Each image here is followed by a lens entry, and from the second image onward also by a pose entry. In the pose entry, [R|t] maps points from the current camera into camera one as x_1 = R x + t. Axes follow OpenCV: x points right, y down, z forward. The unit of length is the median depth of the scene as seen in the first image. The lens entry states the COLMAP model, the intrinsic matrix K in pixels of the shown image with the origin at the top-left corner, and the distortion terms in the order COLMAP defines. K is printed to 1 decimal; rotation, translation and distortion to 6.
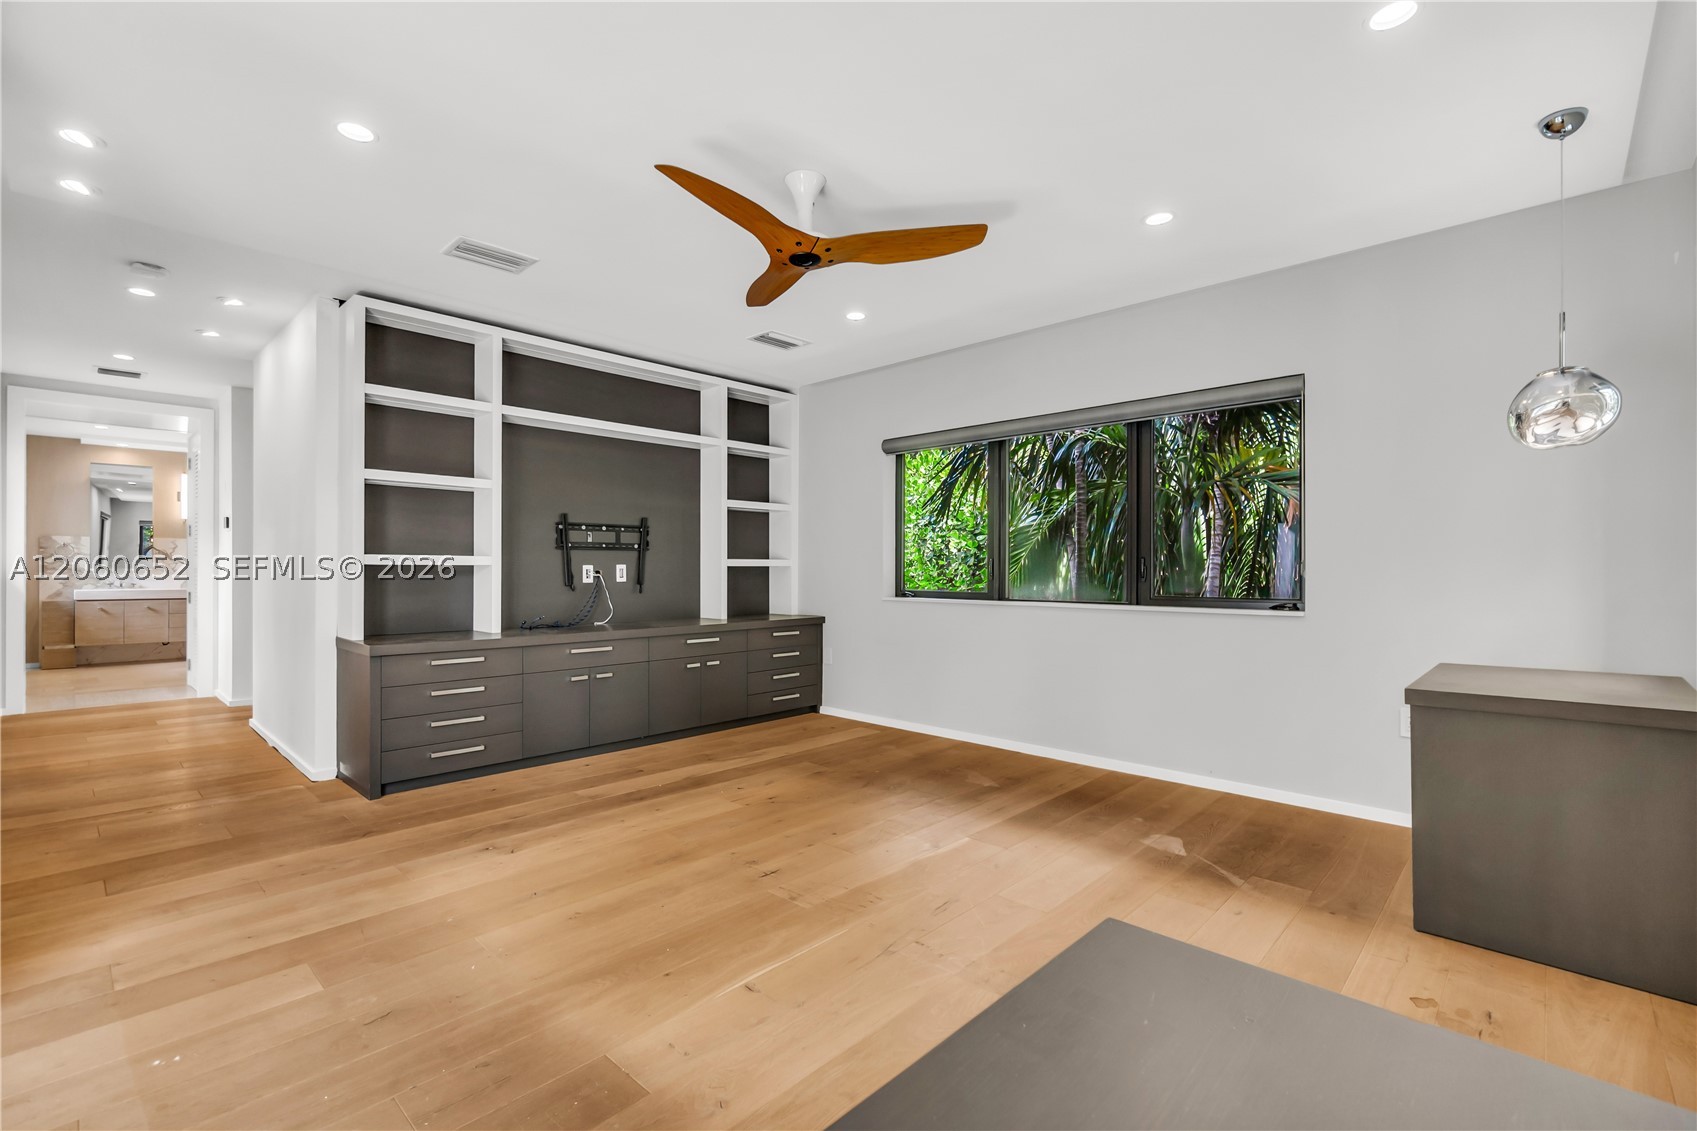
lens RADIAL K [[754.9, 0, 835.4], [0, 754.9, 568.2], [0, 0, 1]] dist [-0.004187, 0.000515]
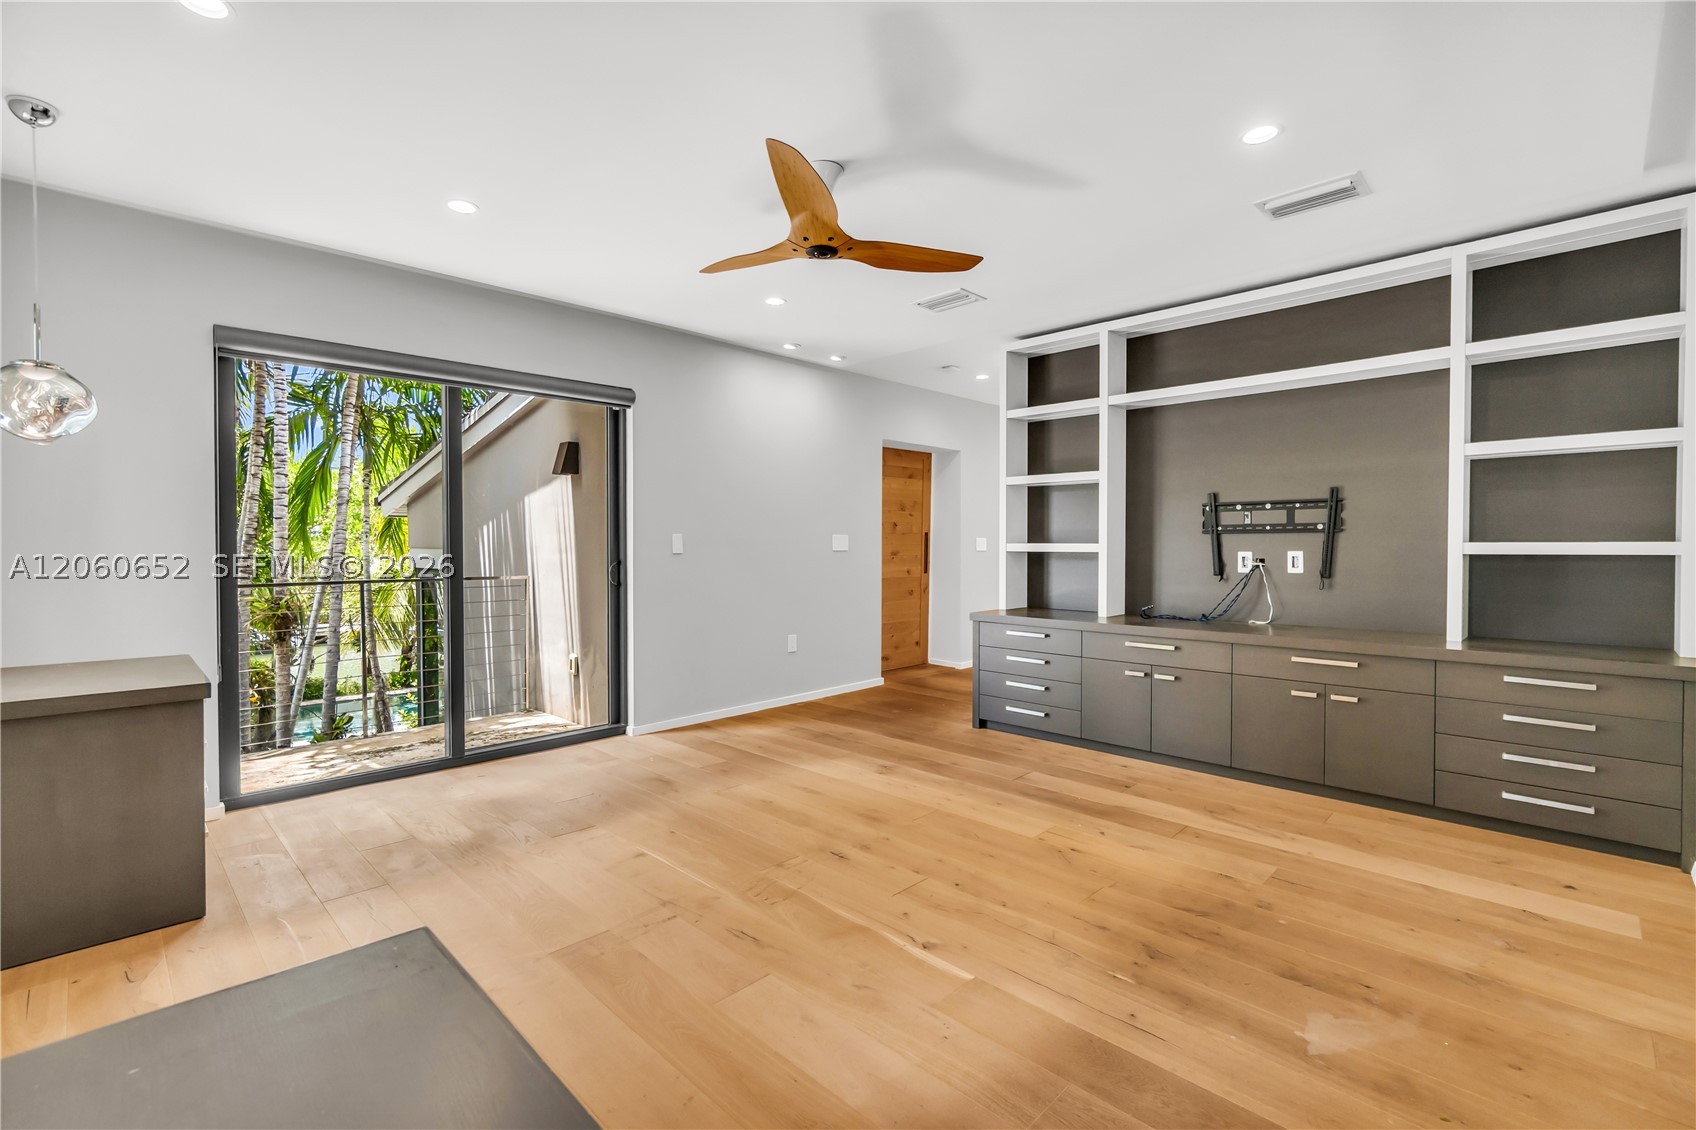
lens RADIAL K [[754.5, 0, 835.1], [0, 754.5, 552.7], [0, 0, 1]] dist [-0.004187, 0.000515]
pose [[-0.023011, 0.006720, -0.999713, 0.625828], [-0.001921, 0.999975, 0.006766, -0.009377], [0.999733, 0.002076, -0.022997, 0.681256]]
